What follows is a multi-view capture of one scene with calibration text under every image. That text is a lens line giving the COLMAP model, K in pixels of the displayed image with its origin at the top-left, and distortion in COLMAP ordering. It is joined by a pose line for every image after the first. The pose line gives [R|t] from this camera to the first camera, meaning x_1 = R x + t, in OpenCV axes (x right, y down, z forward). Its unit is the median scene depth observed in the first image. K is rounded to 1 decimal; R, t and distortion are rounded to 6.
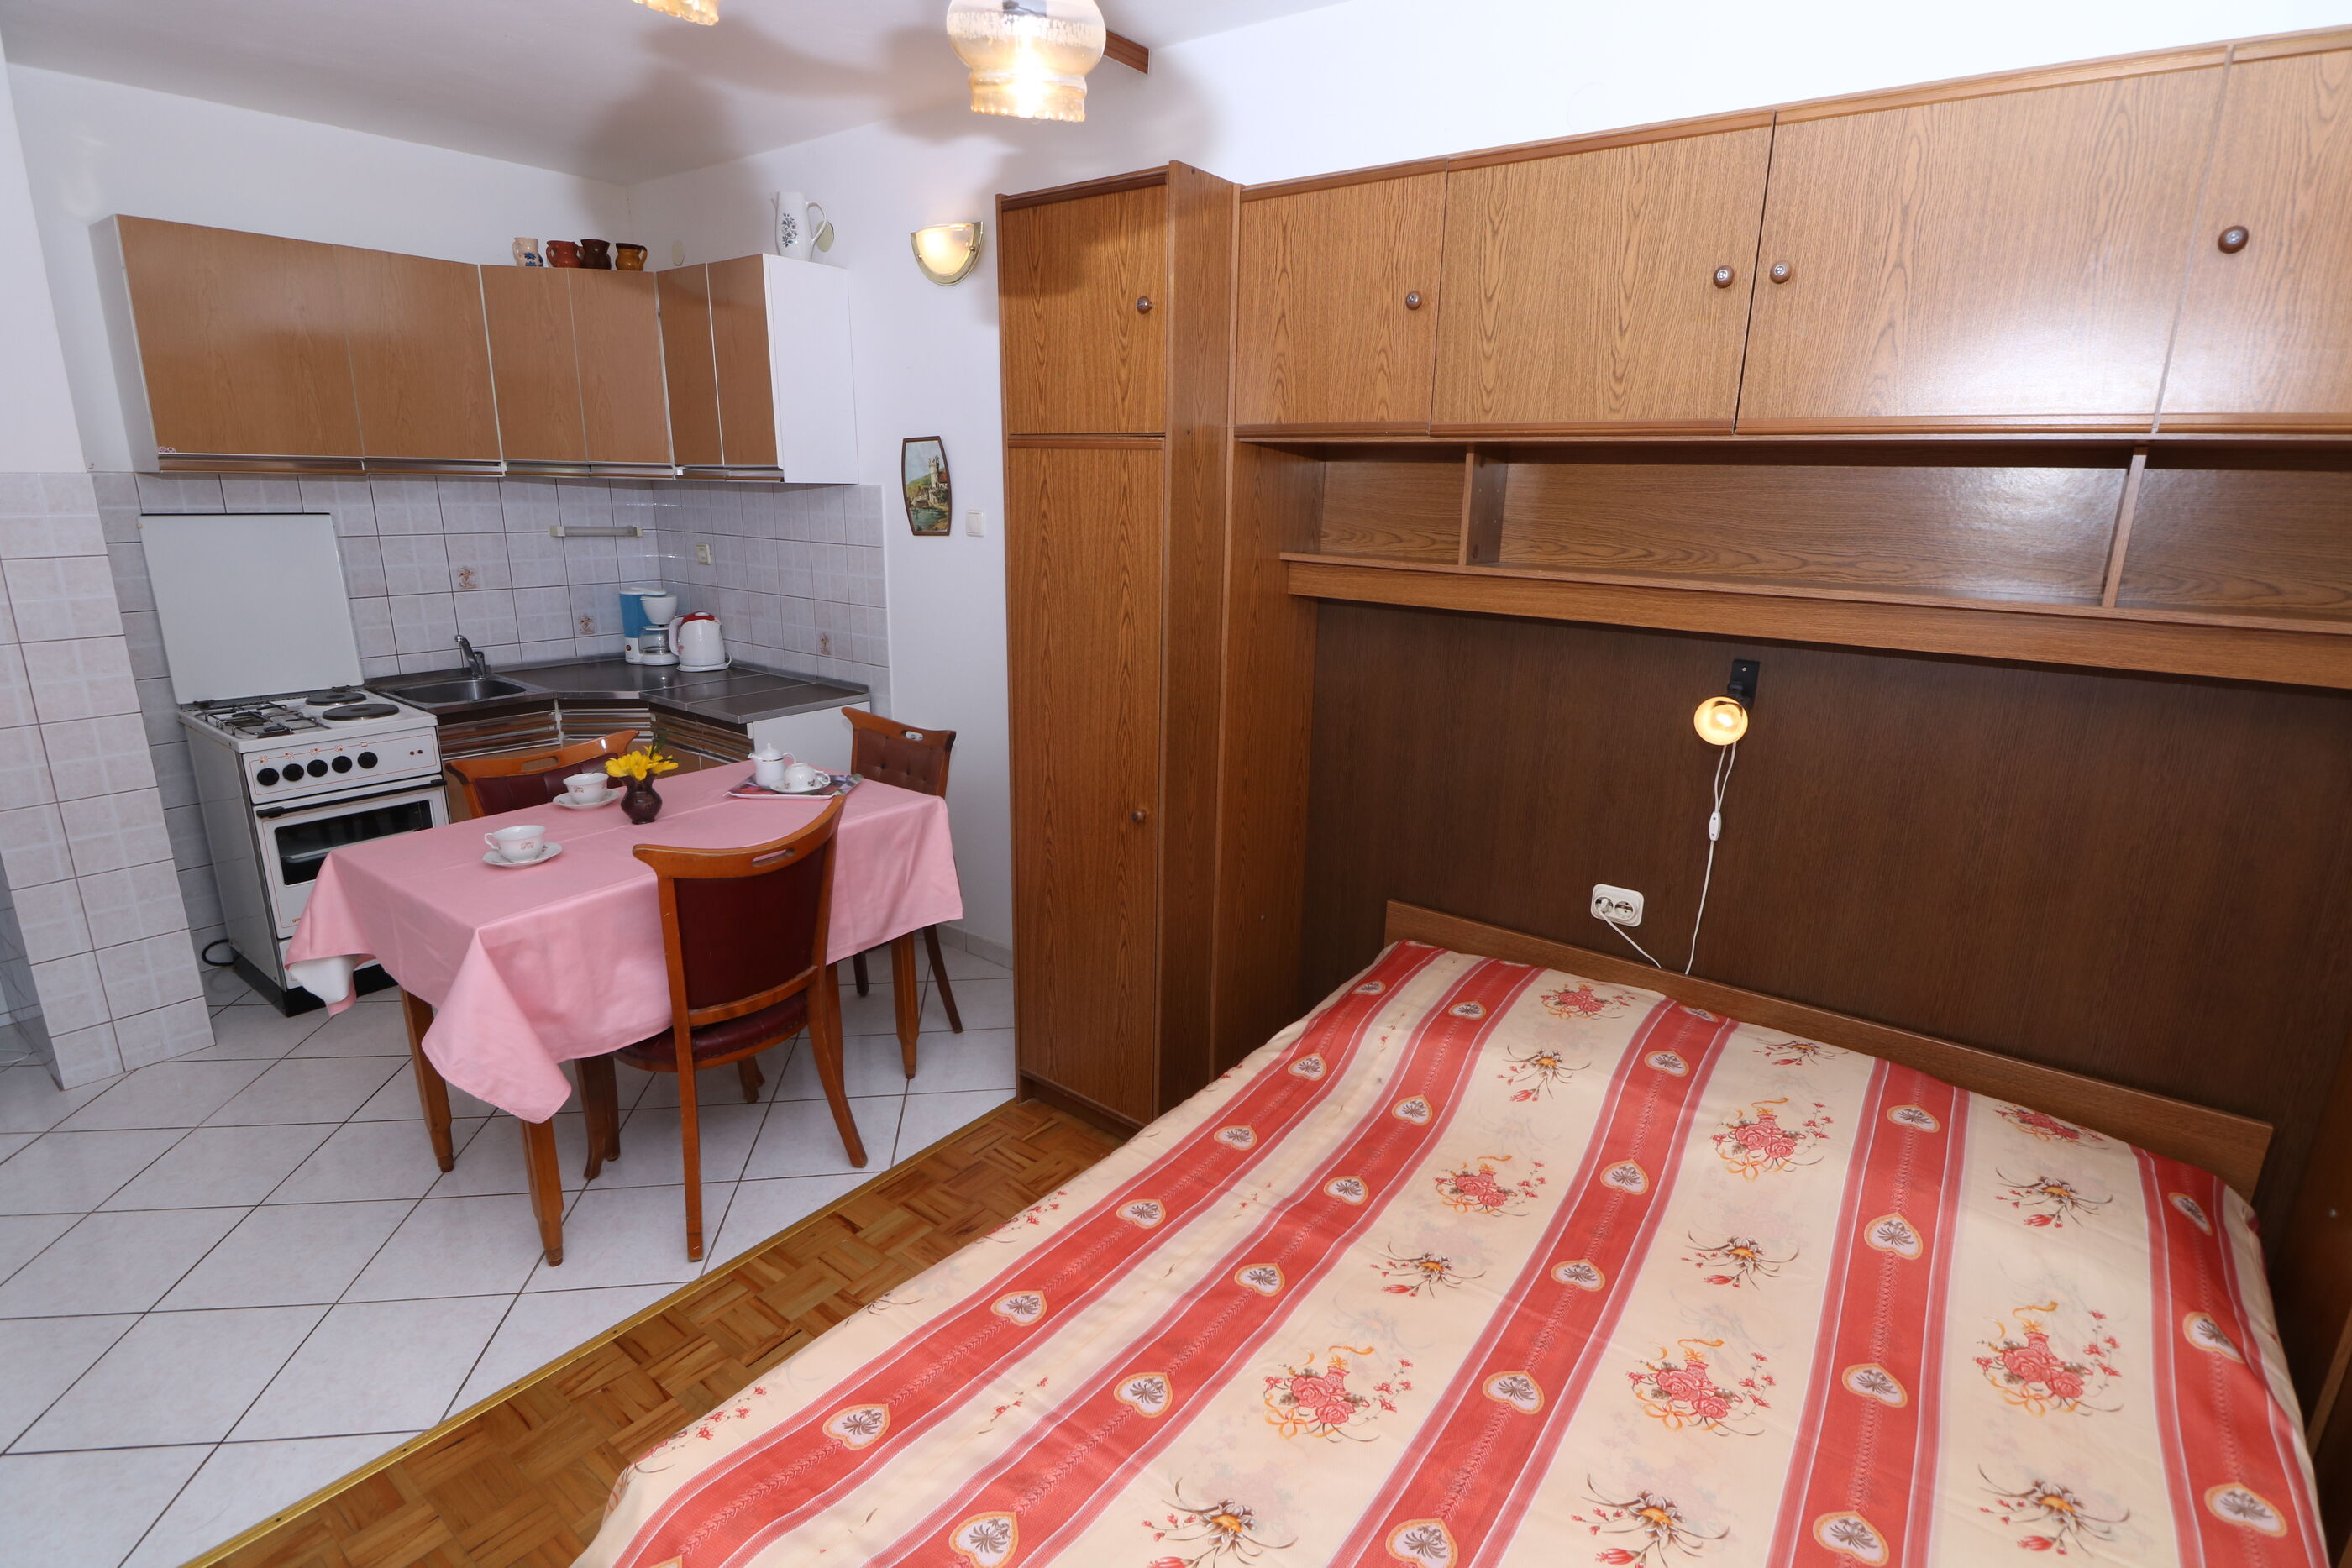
lens RADIAL K [[1126.5, 0, 1196.0], [0, 1126.5, 787.4], [0, 0, 1]] dist [-0.007185, -0.007332]
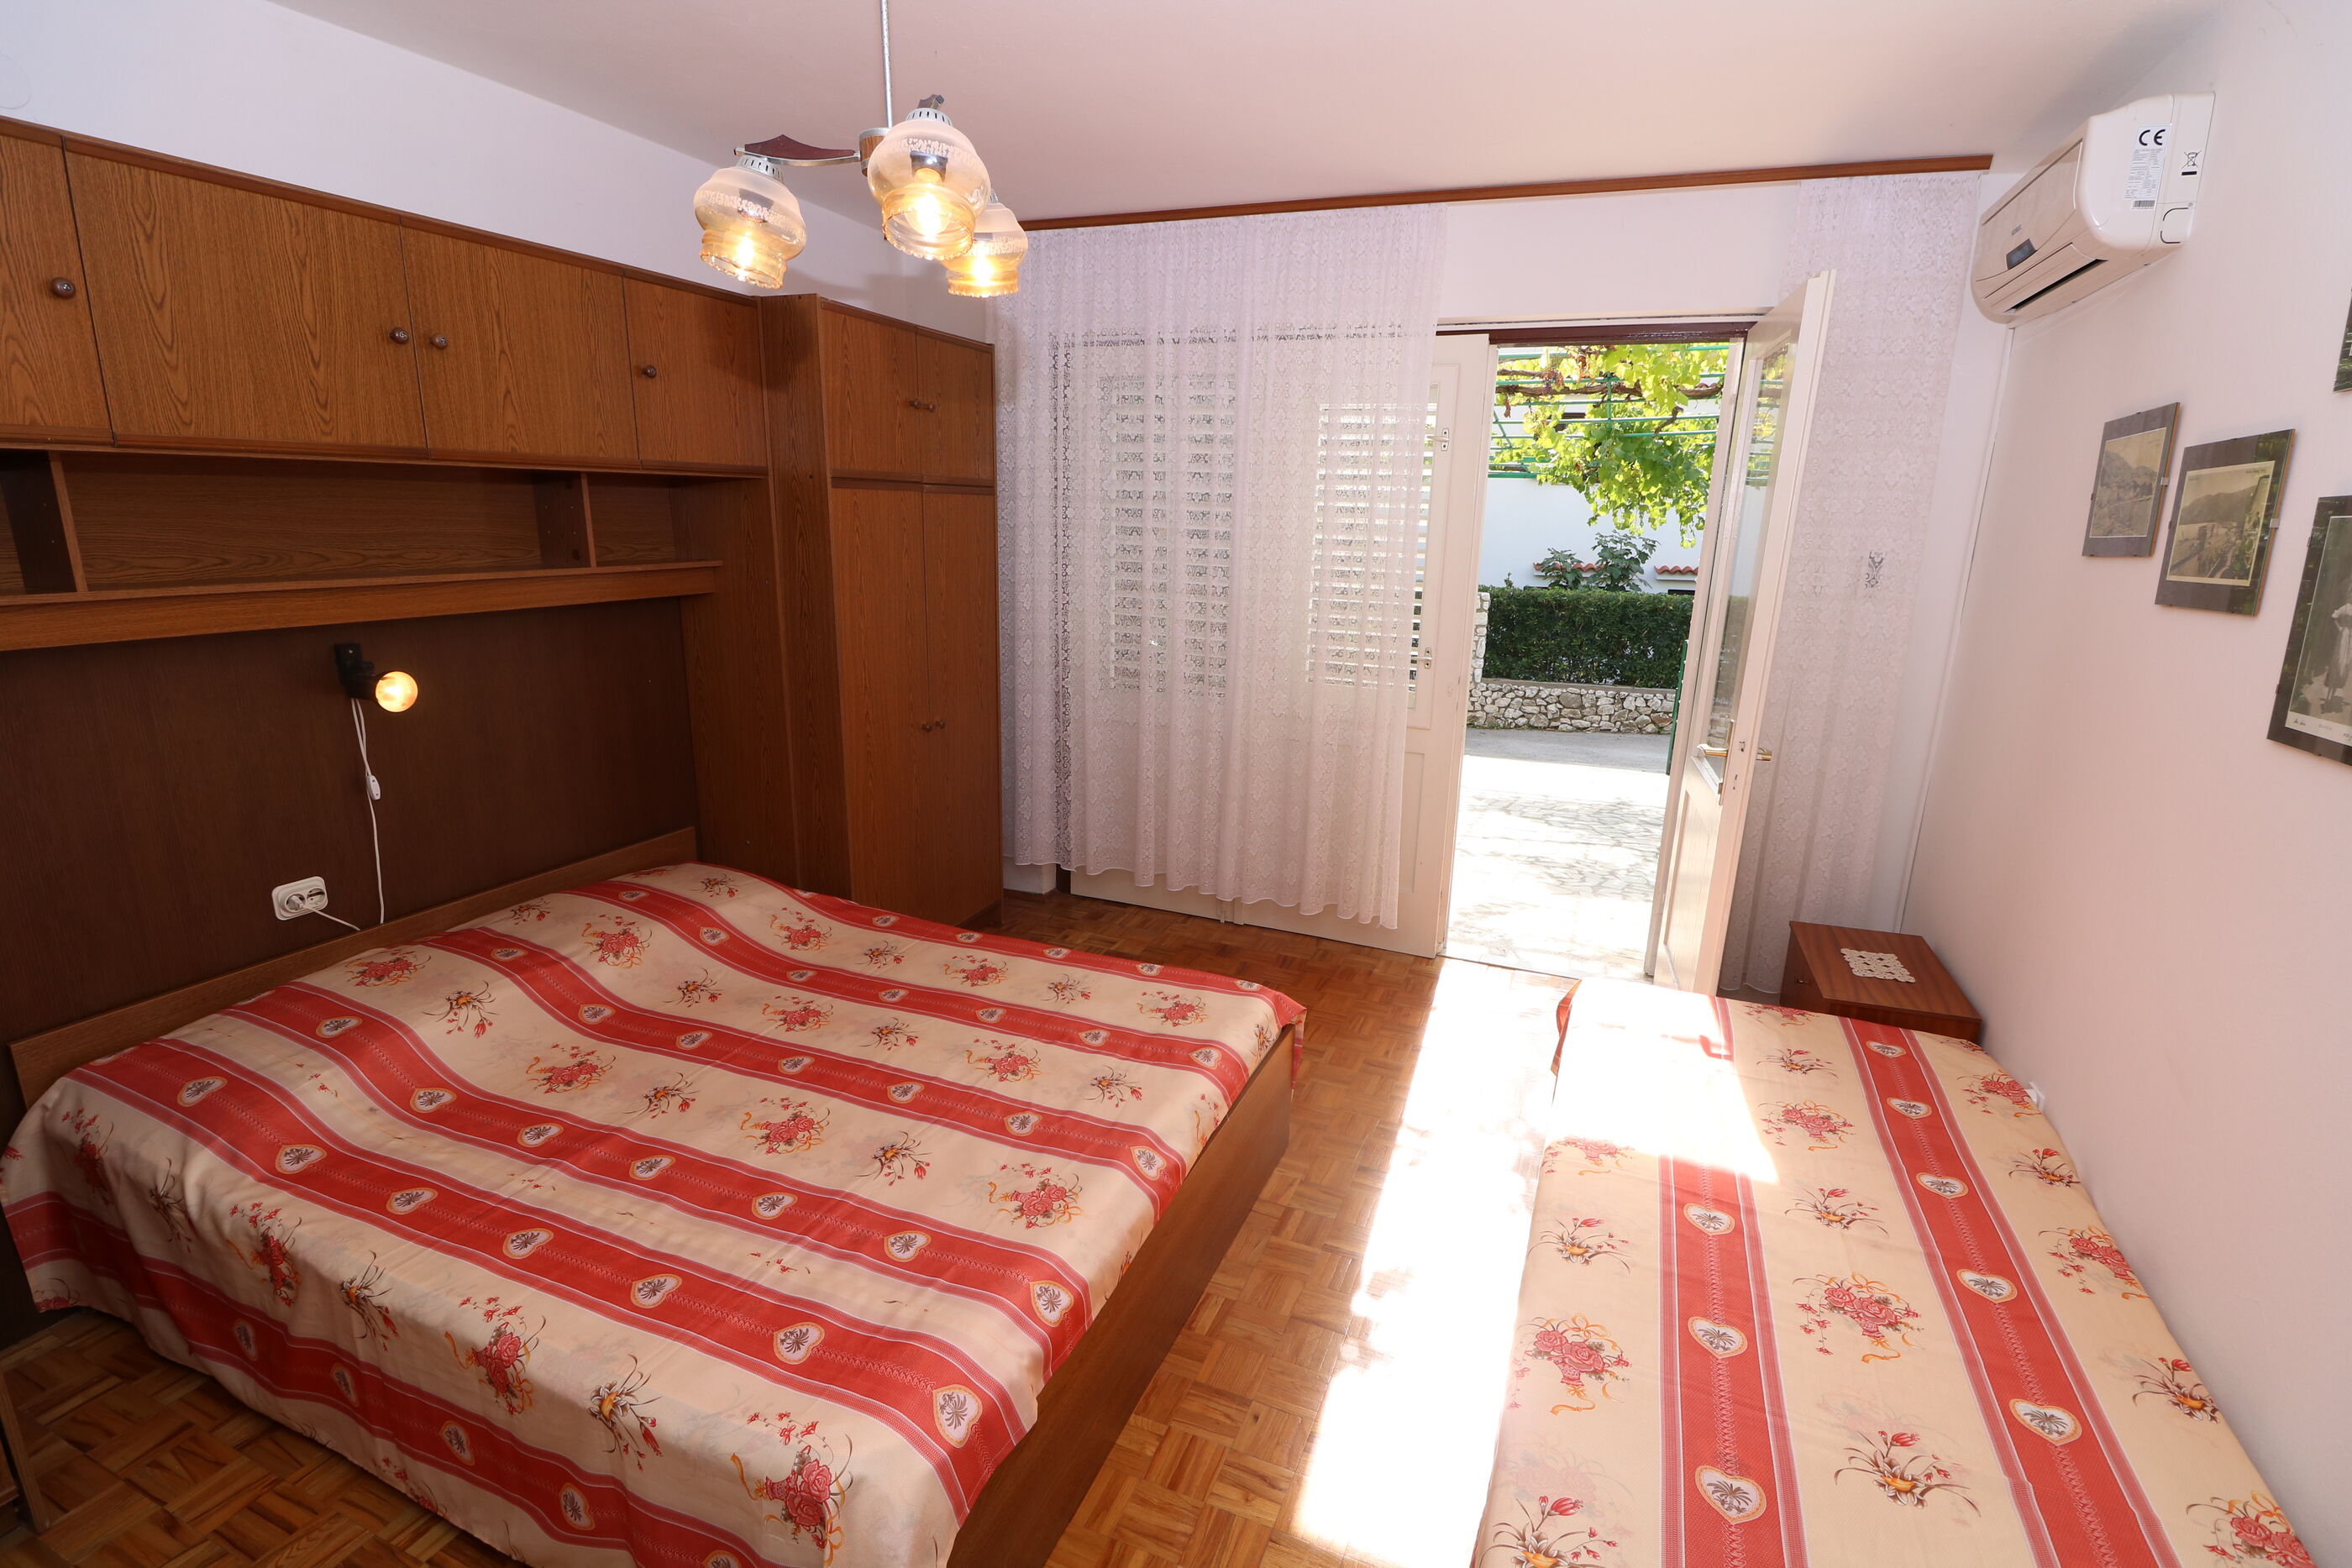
lens RADIAL K [[1090.1, 0, 1189.2], [0, 1090.1, 785.2], [0, 0, 1]] dist [0.000184, -0.011623]
pose [[-0.251818, -0.262361, 0.931533, -0.634286], [0.222268, 0.921143, 0.319519, -0.110877], [-0.941905, 0.287511, -0.173646, 0.318691]]
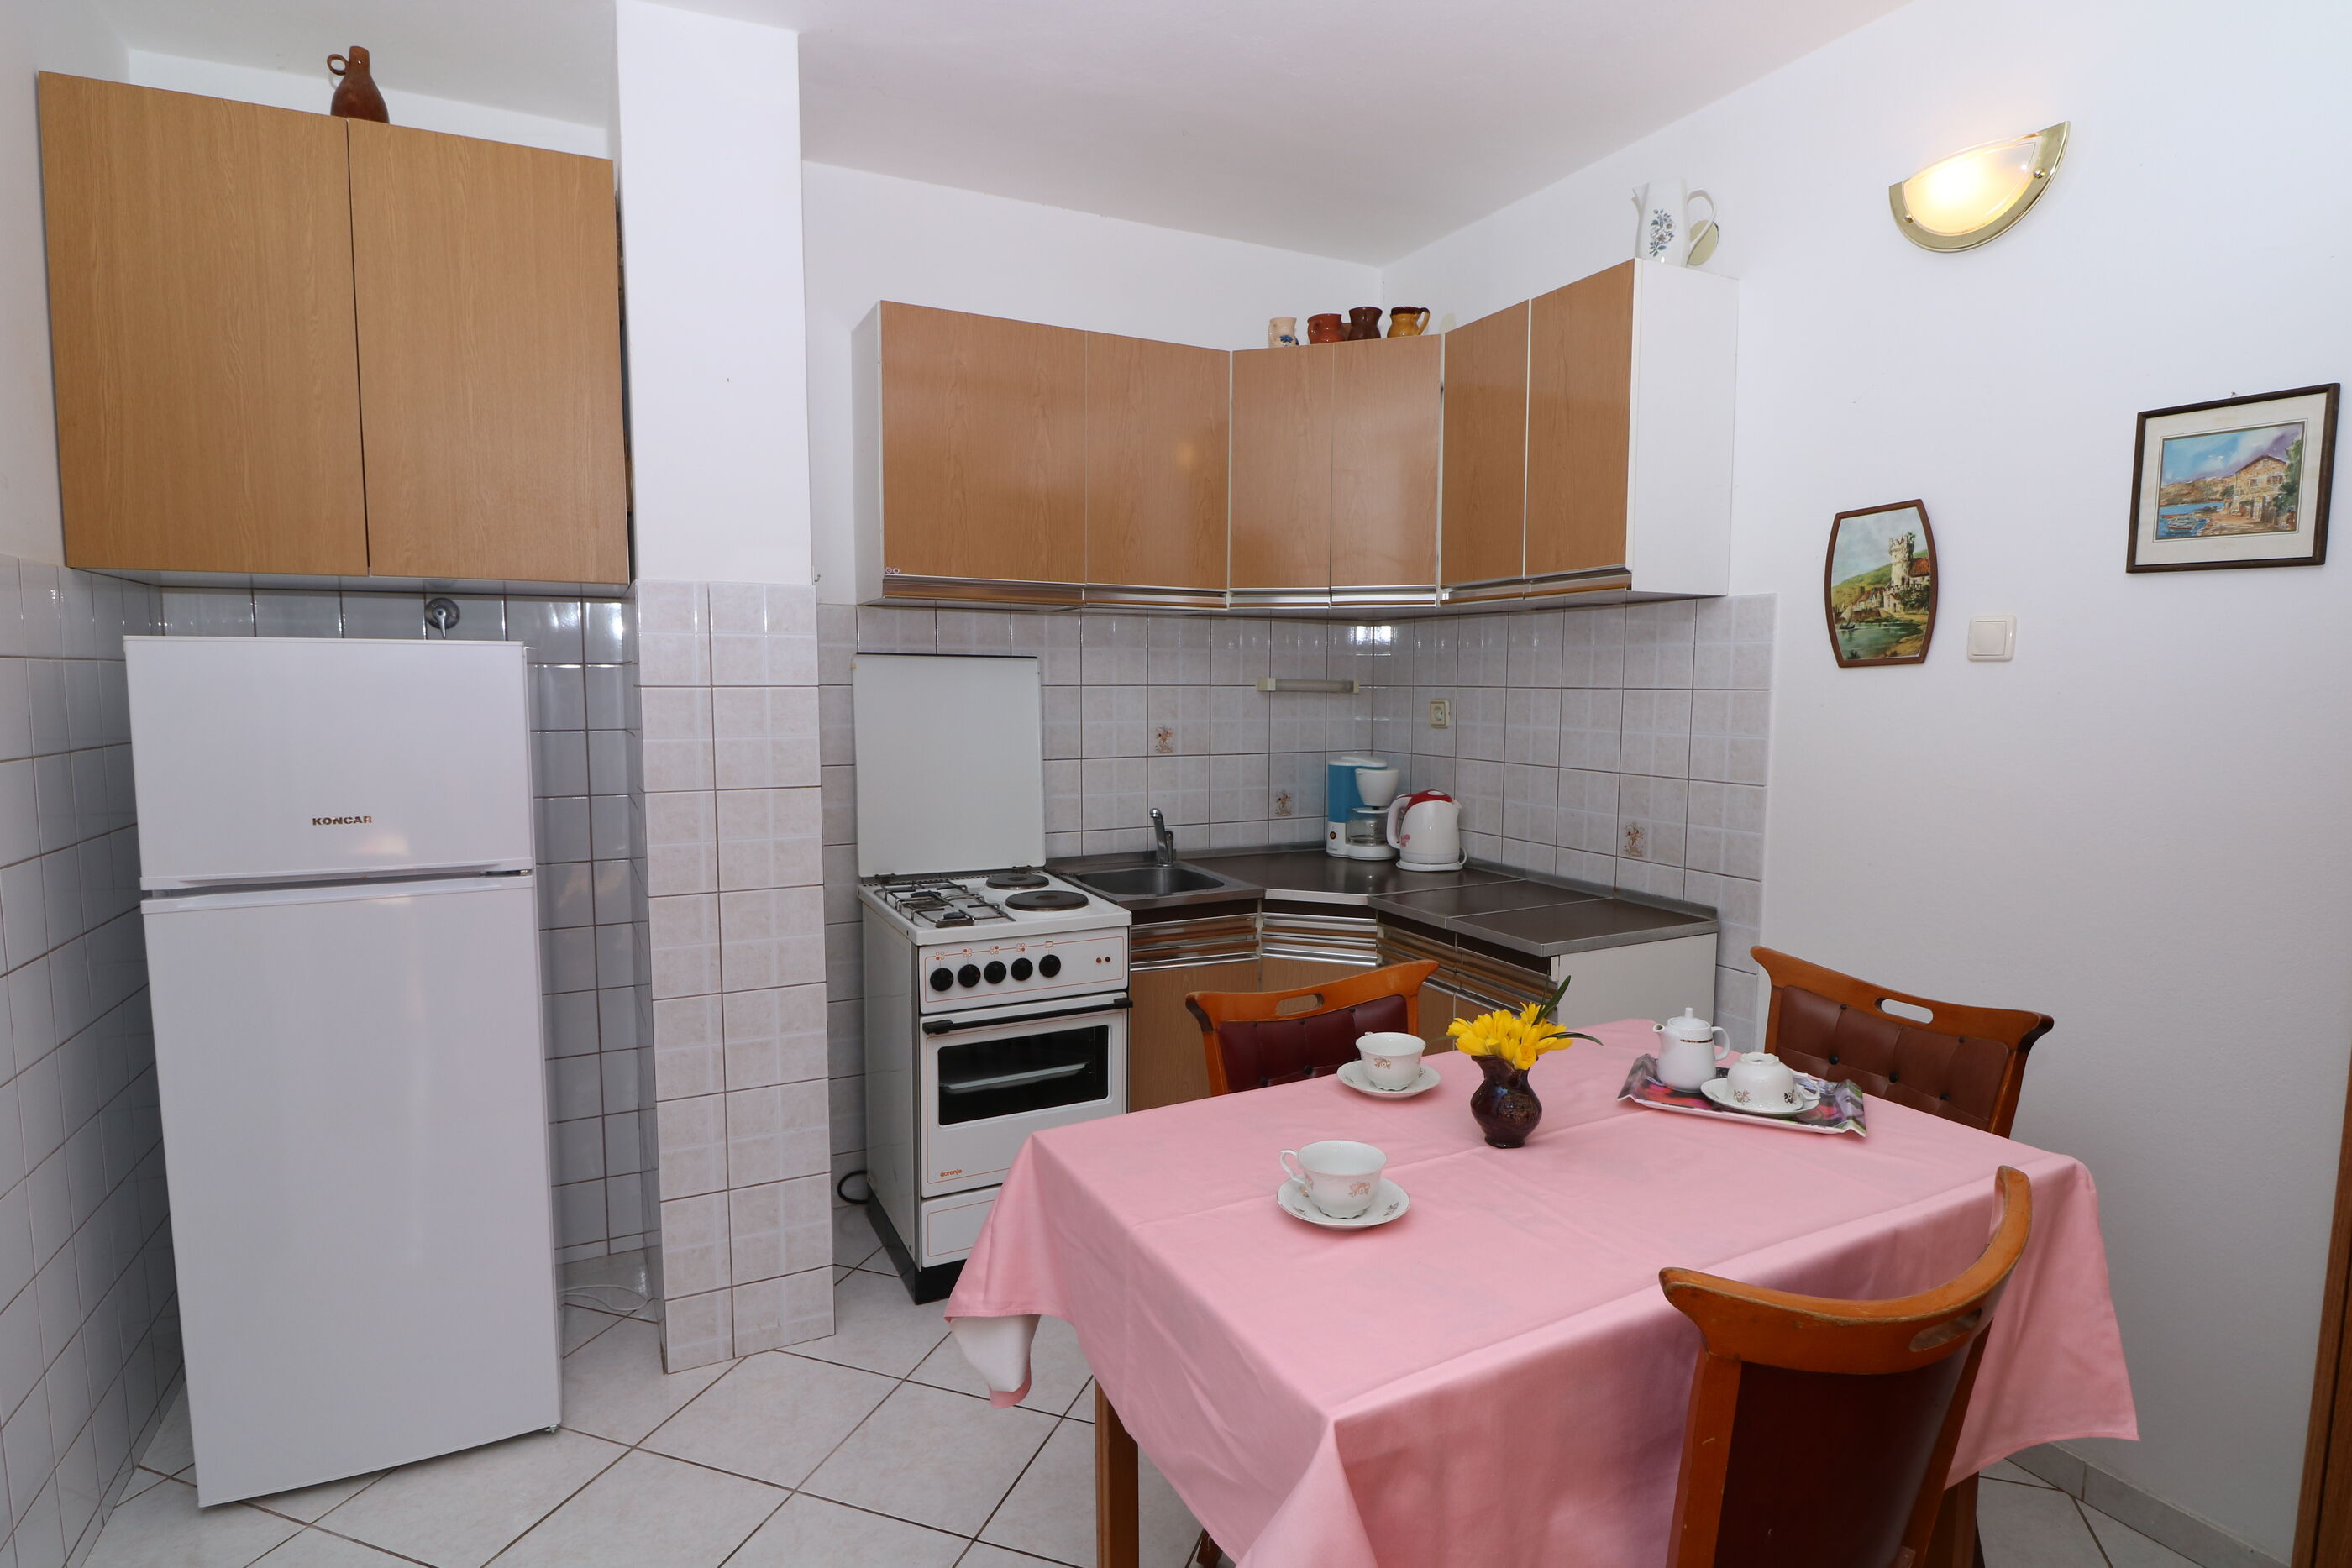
lens RADIAL K [[1172.9, 0, 1192.1], [0, 1172.9, 789.7], [0, 0, 1]] dist [-0.000746, -0.009221]
pose [[0.895318, 0.020281, -0.444965, -0.355409], [-0.100217, 0.982522, -0.156865, -0.030522], [0.434007, 0.185037, 0.881702, 0.378505]]
